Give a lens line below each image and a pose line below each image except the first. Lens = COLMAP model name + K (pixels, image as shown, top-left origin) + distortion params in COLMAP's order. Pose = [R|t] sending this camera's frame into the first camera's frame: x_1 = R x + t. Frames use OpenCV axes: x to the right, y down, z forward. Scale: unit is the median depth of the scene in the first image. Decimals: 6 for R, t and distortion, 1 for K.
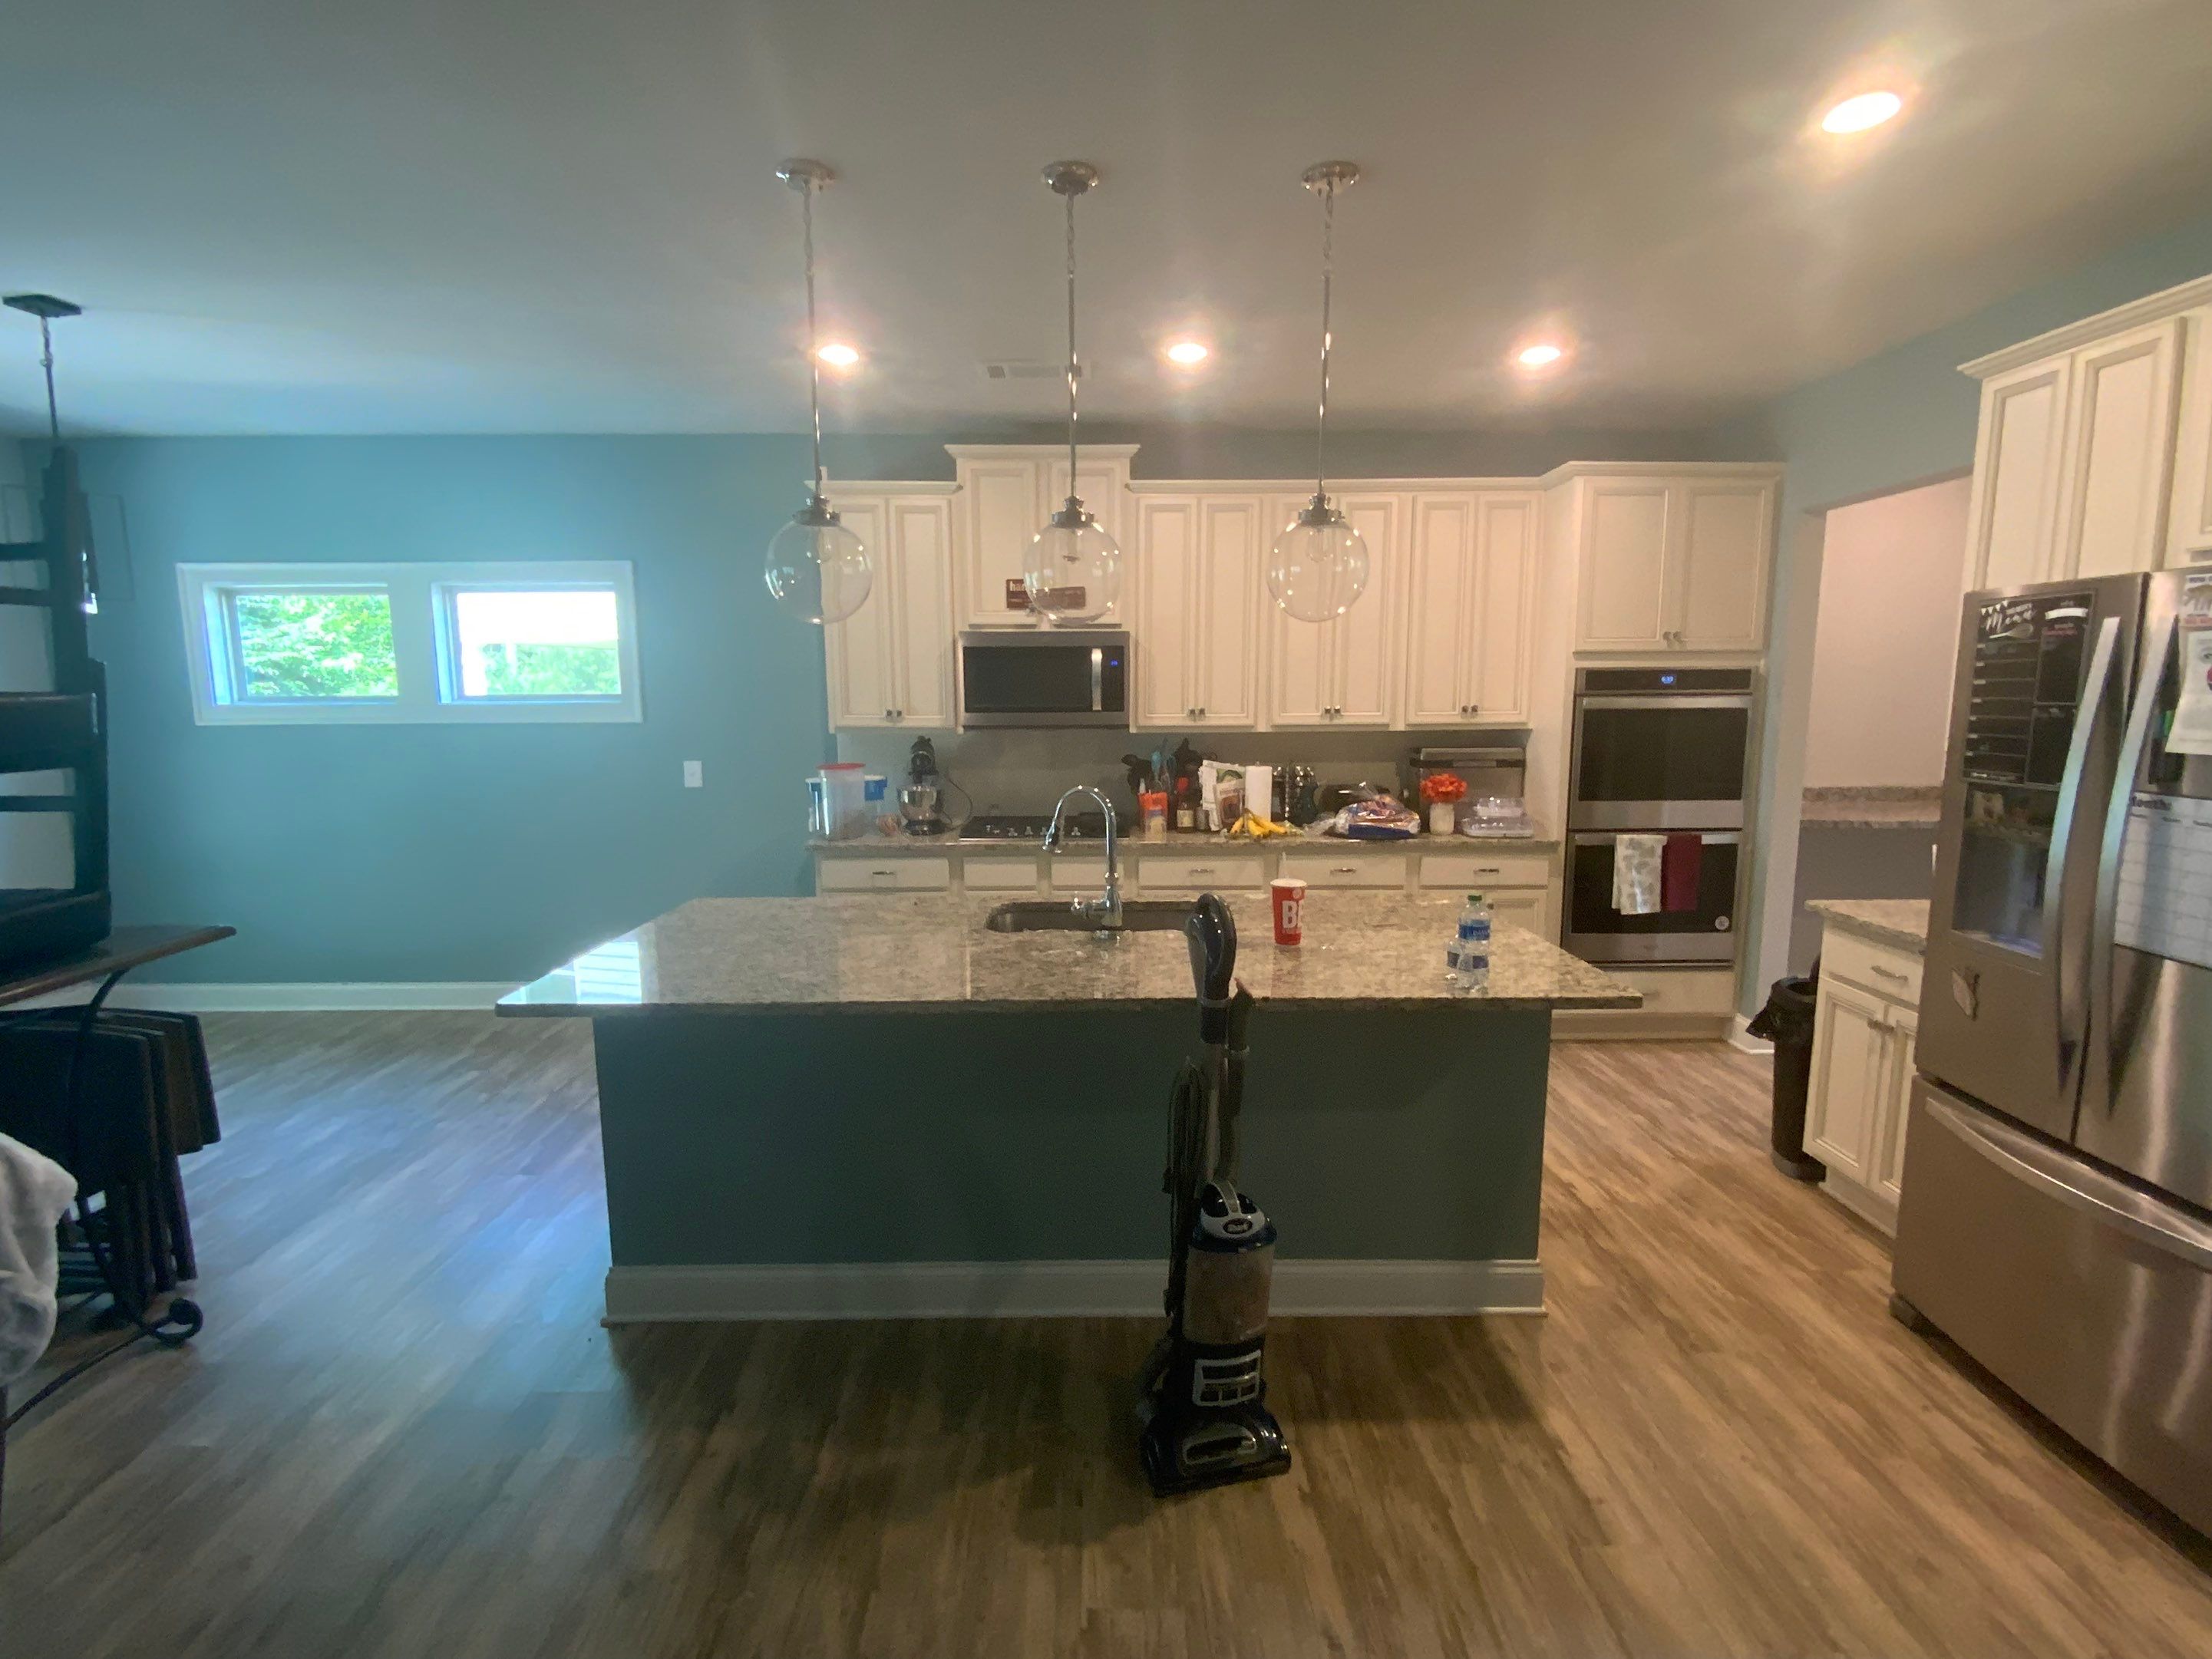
lens RADIAL K [[1012.4, 0, 1101.1], [0, 1012.4, 829.1], [0, 0, 1]] dist [-0.013085, 0.000895]
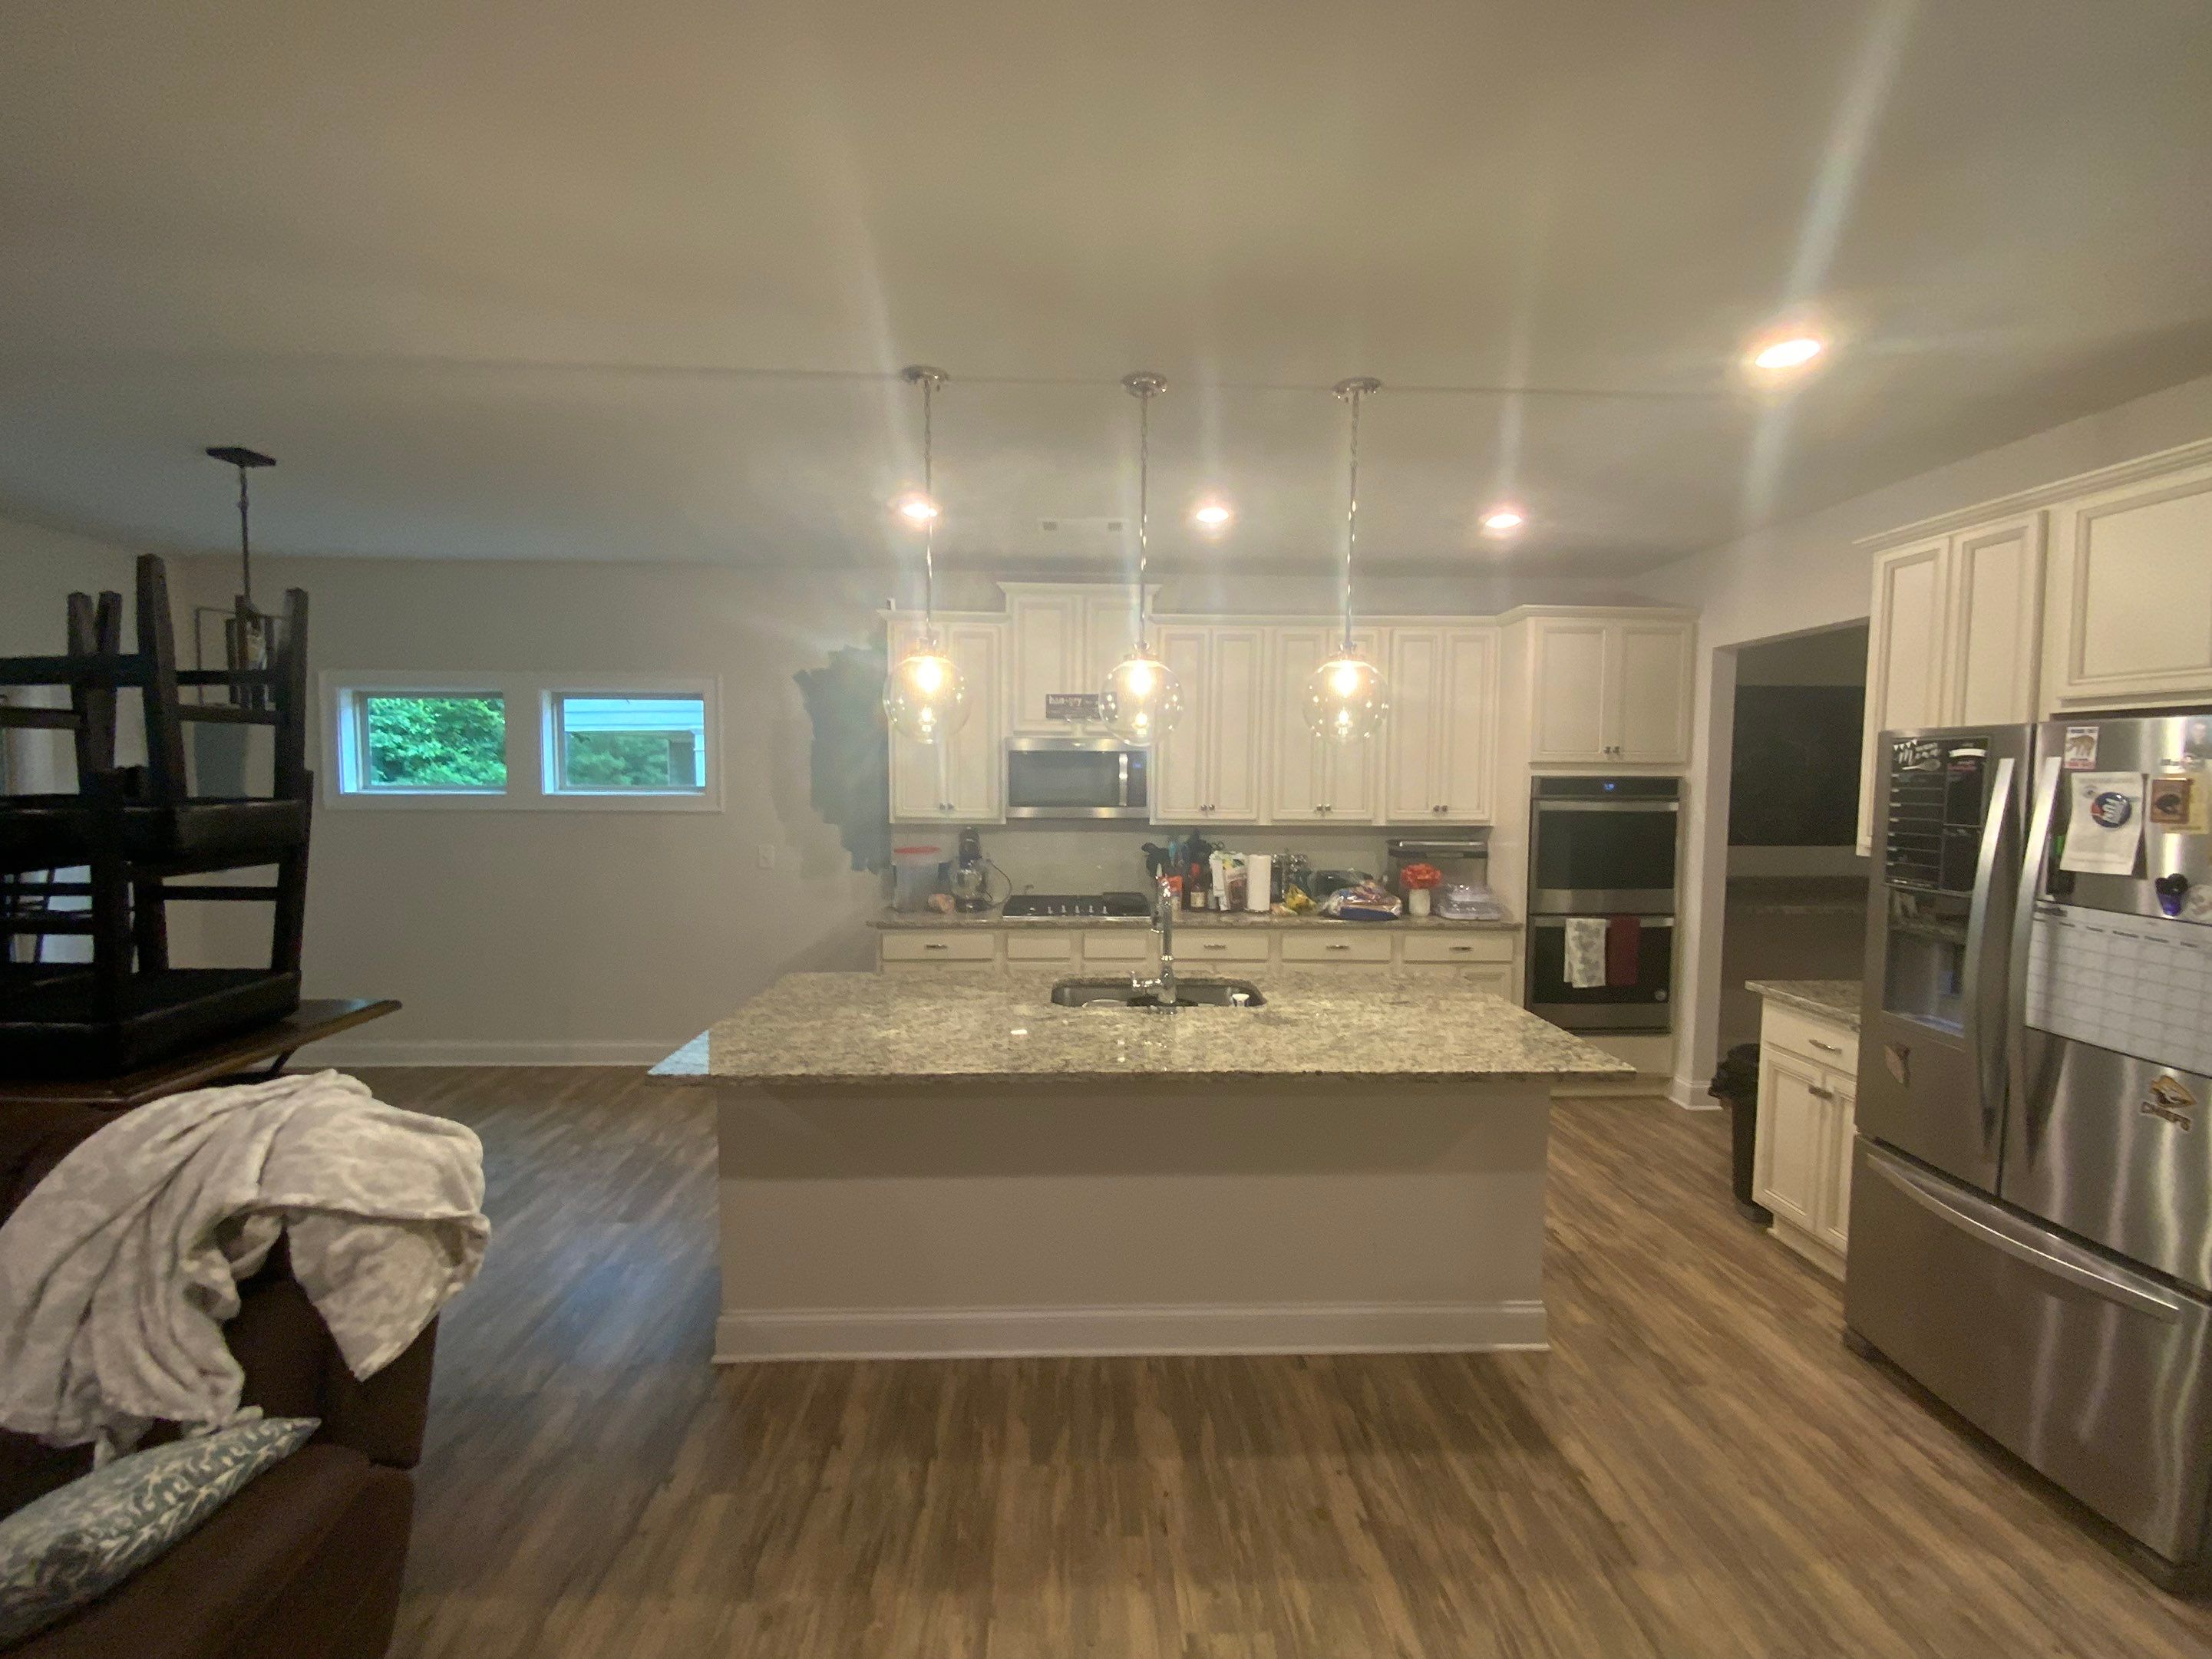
lens RADIAL K [[889.3, 0, 1101.9], [0, 889.3, 826.9], [0, 0, 1]] dist [-0.002146, -0.007633]
pose [[0.999617, 0.009774, 0.025874, -0.097199], [-0.007775, 0.997057, -0.076269, -0.028197], [-0.026543, 0.076038, 0.996752, -0.029505]]
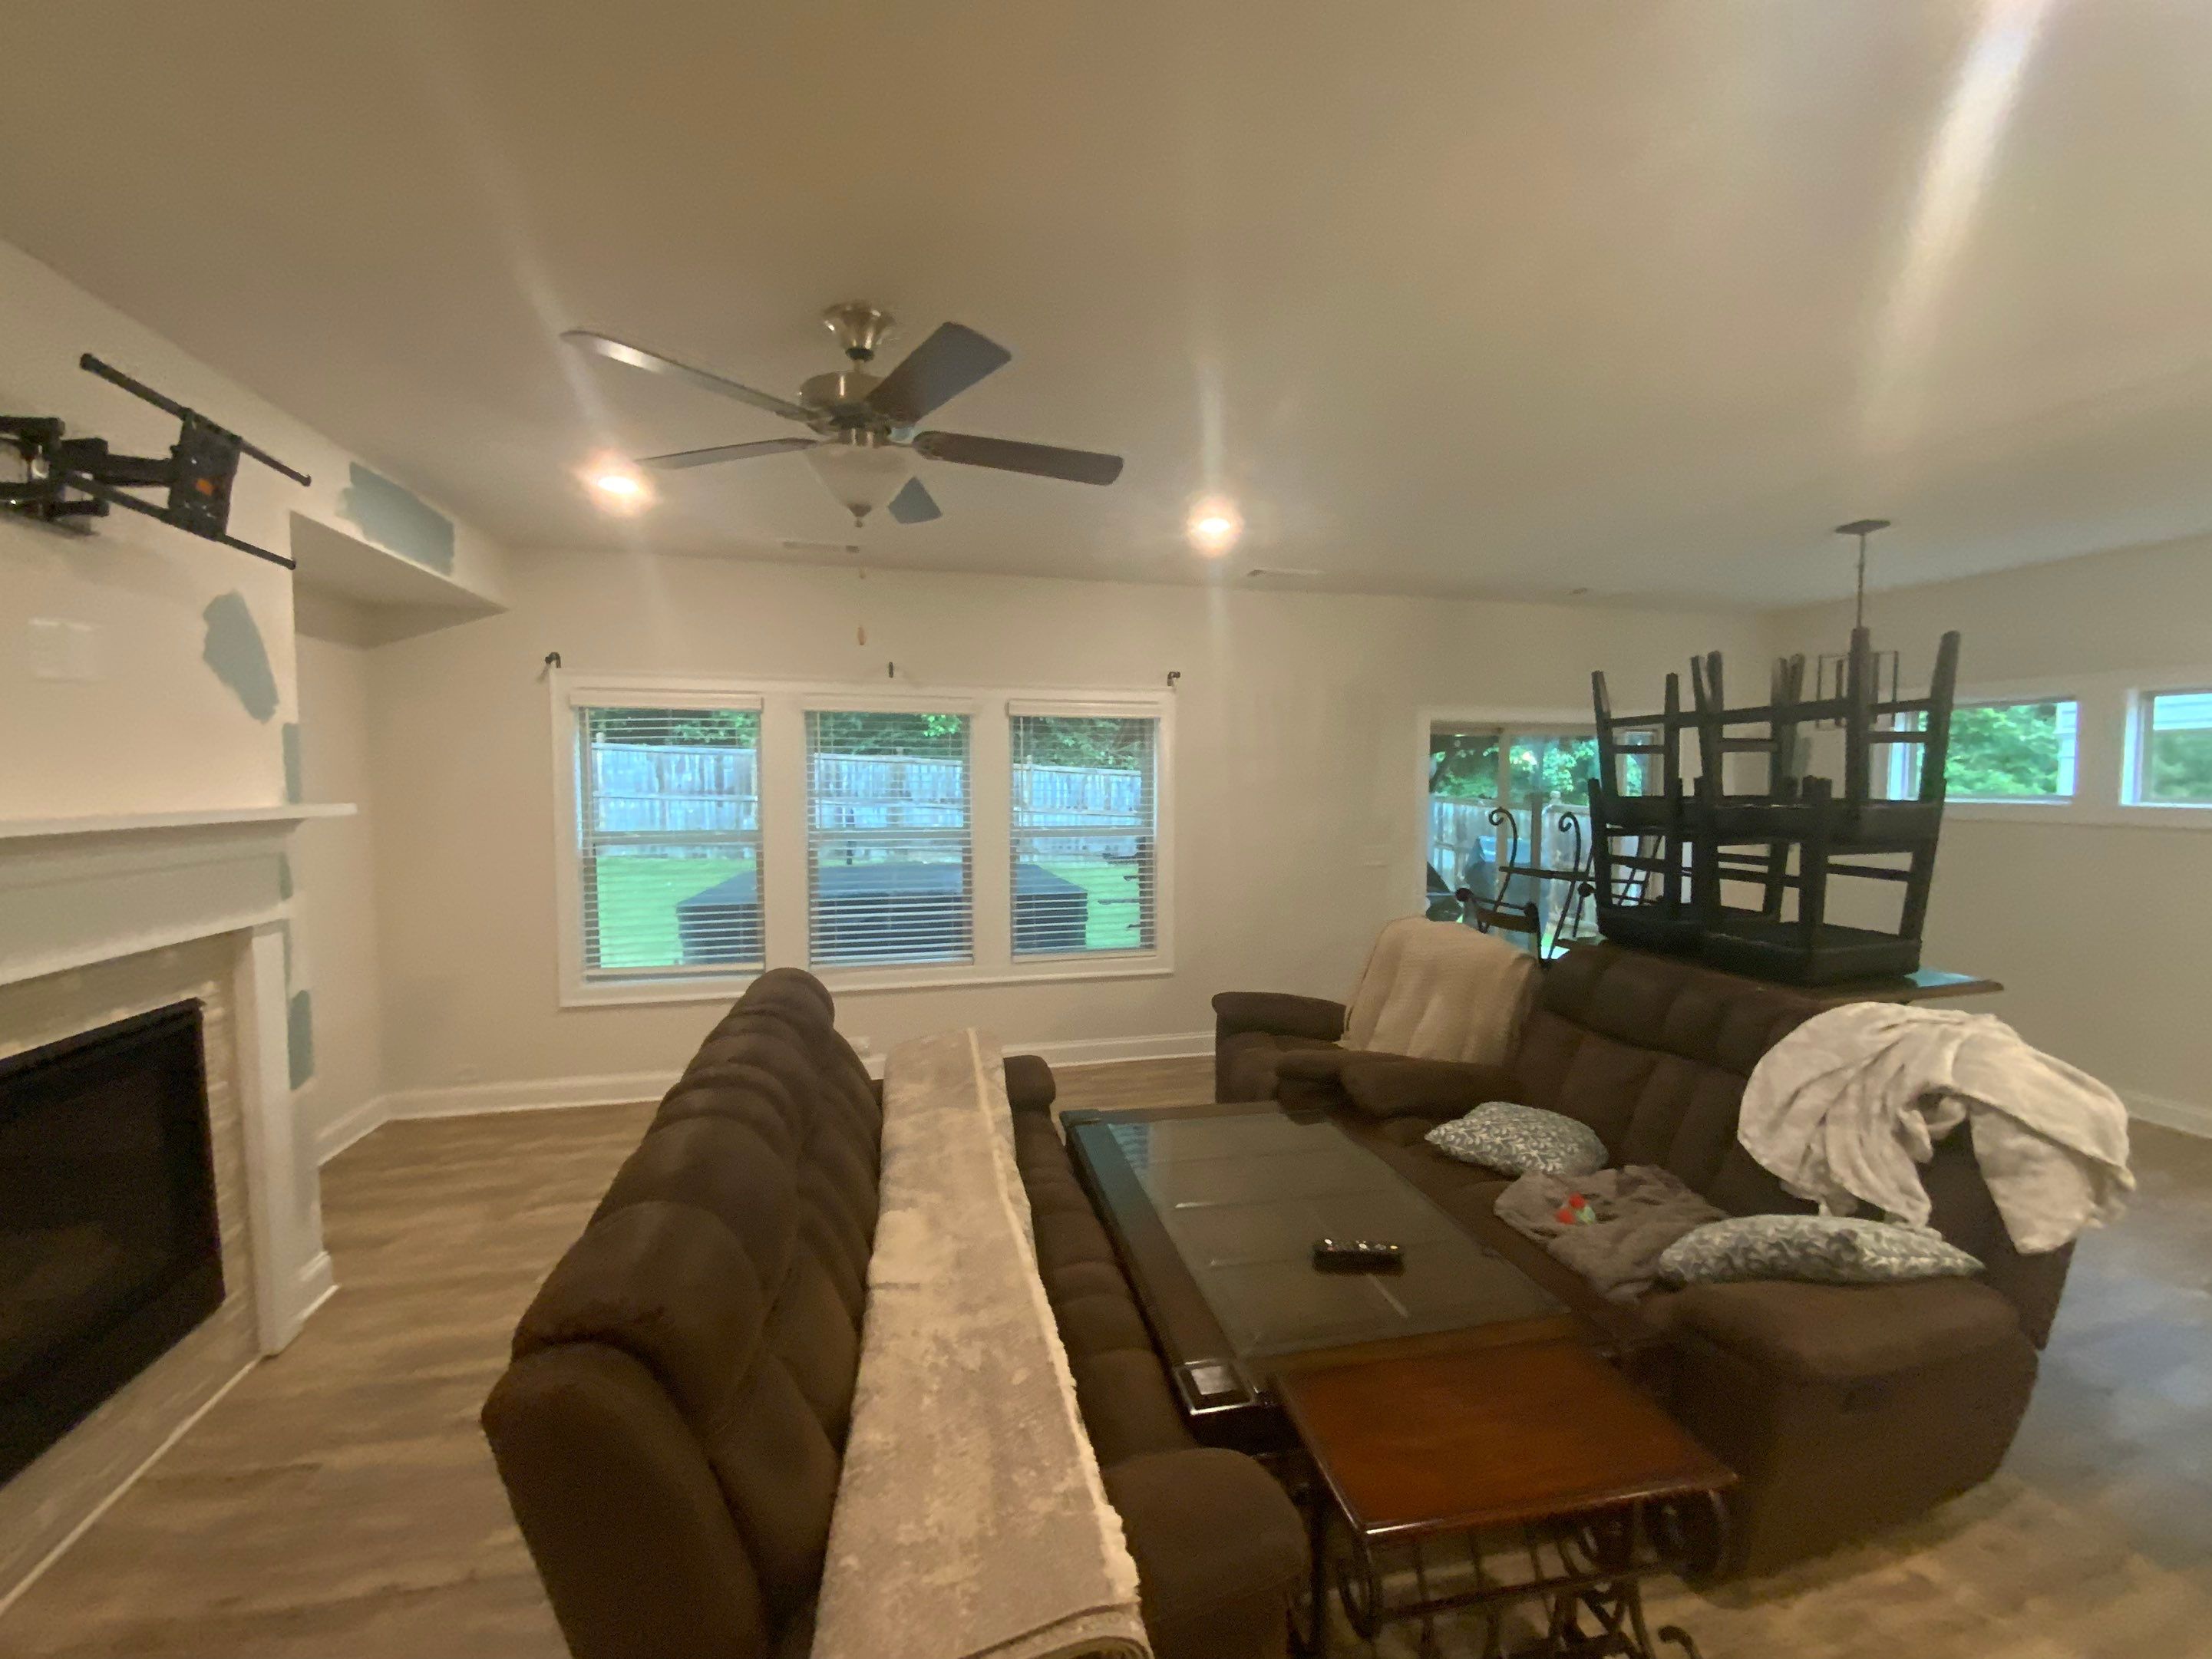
lens RADIAL K [[889.3, 0, 1108.2], [0, 889.3, 829.5], [0, 0, 1]] dist [-0.002146, -0.007633]
pose [[0.217173, 0.056231, -0.974512, -0.034974], [-0.130548, 0.991044, 0.028092, 0.019238], [0.967364, 0.121120, 0.222569, -0.354775]]
